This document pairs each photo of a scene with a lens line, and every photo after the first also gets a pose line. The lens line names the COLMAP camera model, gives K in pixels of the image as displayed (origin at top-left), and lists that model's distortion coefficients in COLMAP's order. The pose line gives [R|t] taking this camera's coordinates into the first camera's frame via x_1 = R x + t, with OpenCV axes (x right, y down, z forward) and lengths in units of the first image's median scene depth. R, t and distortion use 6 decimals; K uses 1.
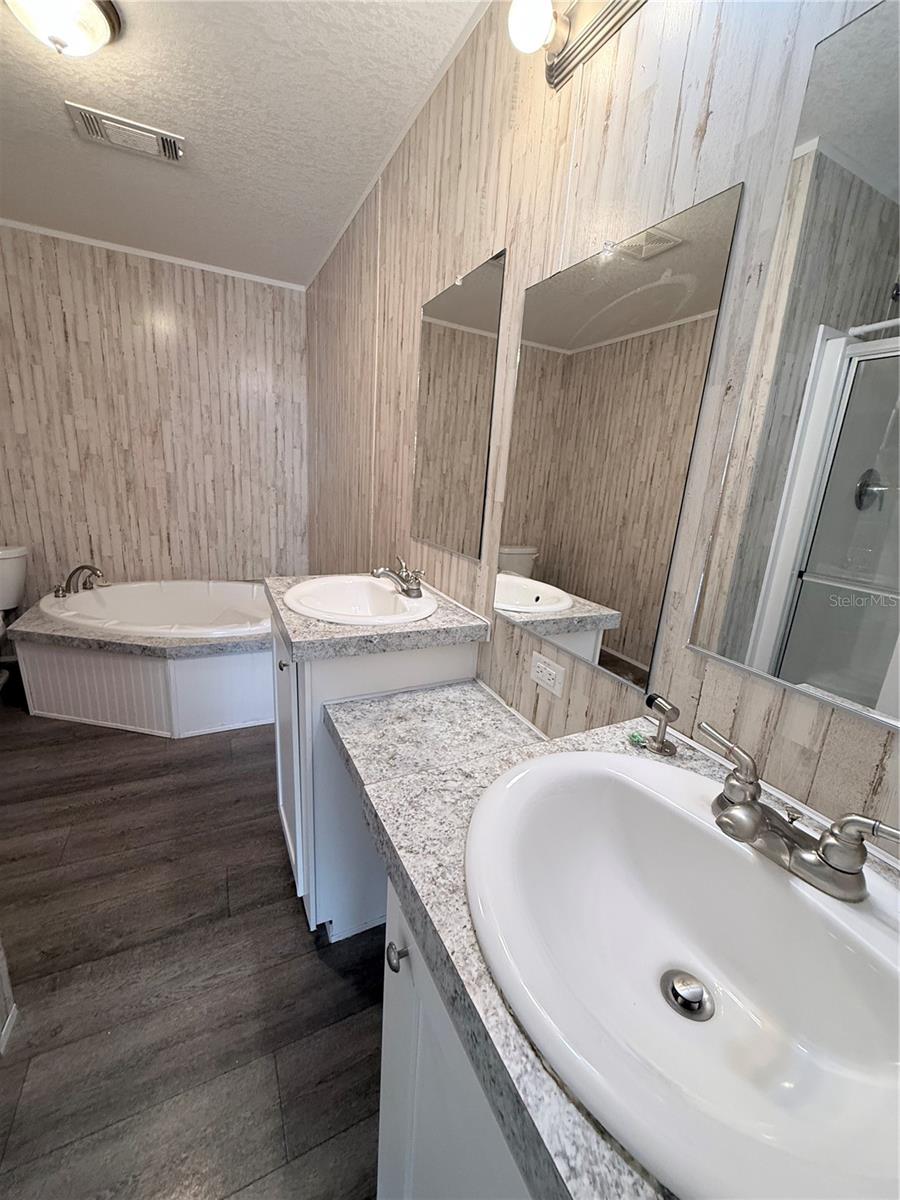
lens RADIAL K [[478.6, 0, 451.6], [0, 478.6, 595.3], [0, 0, 1]] dist [-0.000929, 0.000302]
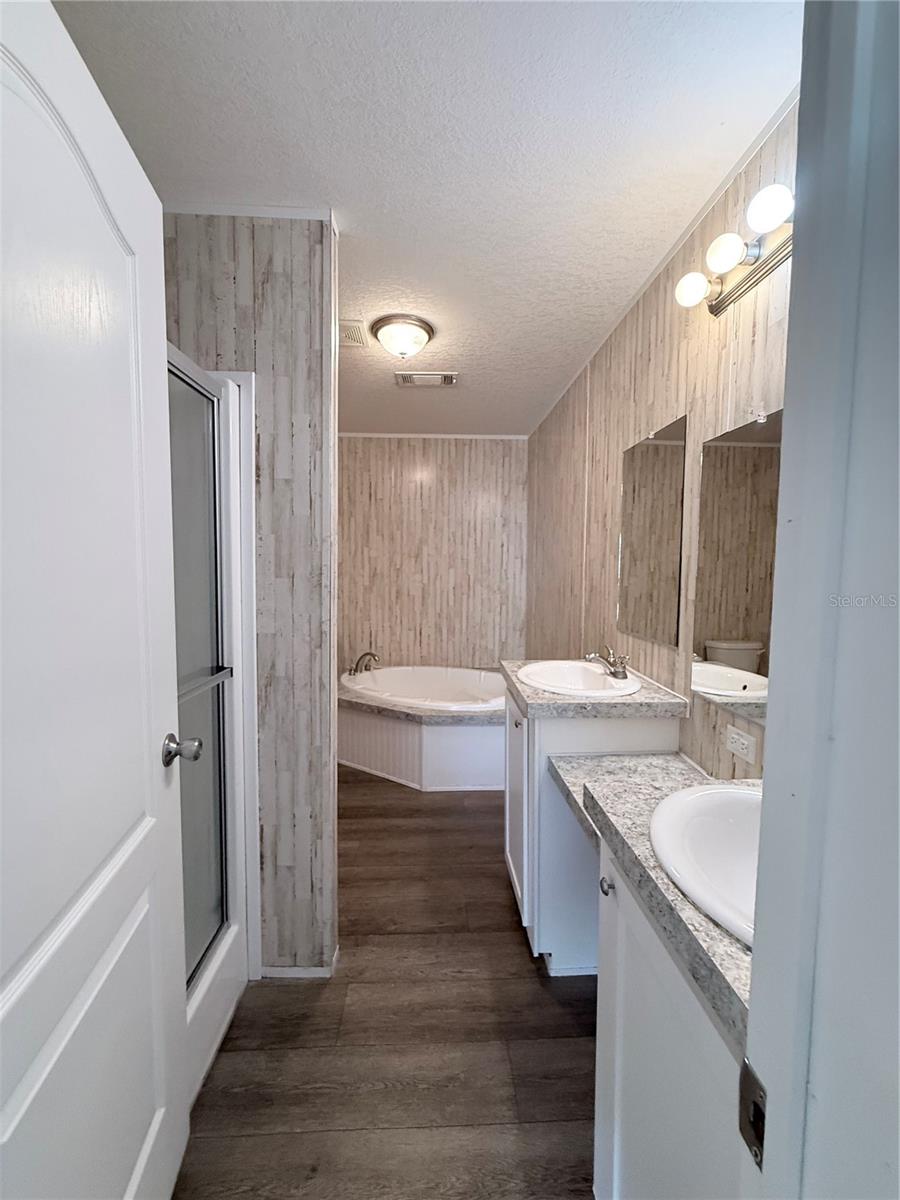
lens RADIAL K [[478.6, 0, 451.6], [0, 478.6, 595.3], [0, 0, 1]] dist [-0.000929, 0.000302]
pose [[0.911180, -0.034776, -0.410539, 0.027670], [-0.048026, 0.980674, -0.189664, 0.035981], [0.409201, 0.192535, 0.891900, -0.222681]]
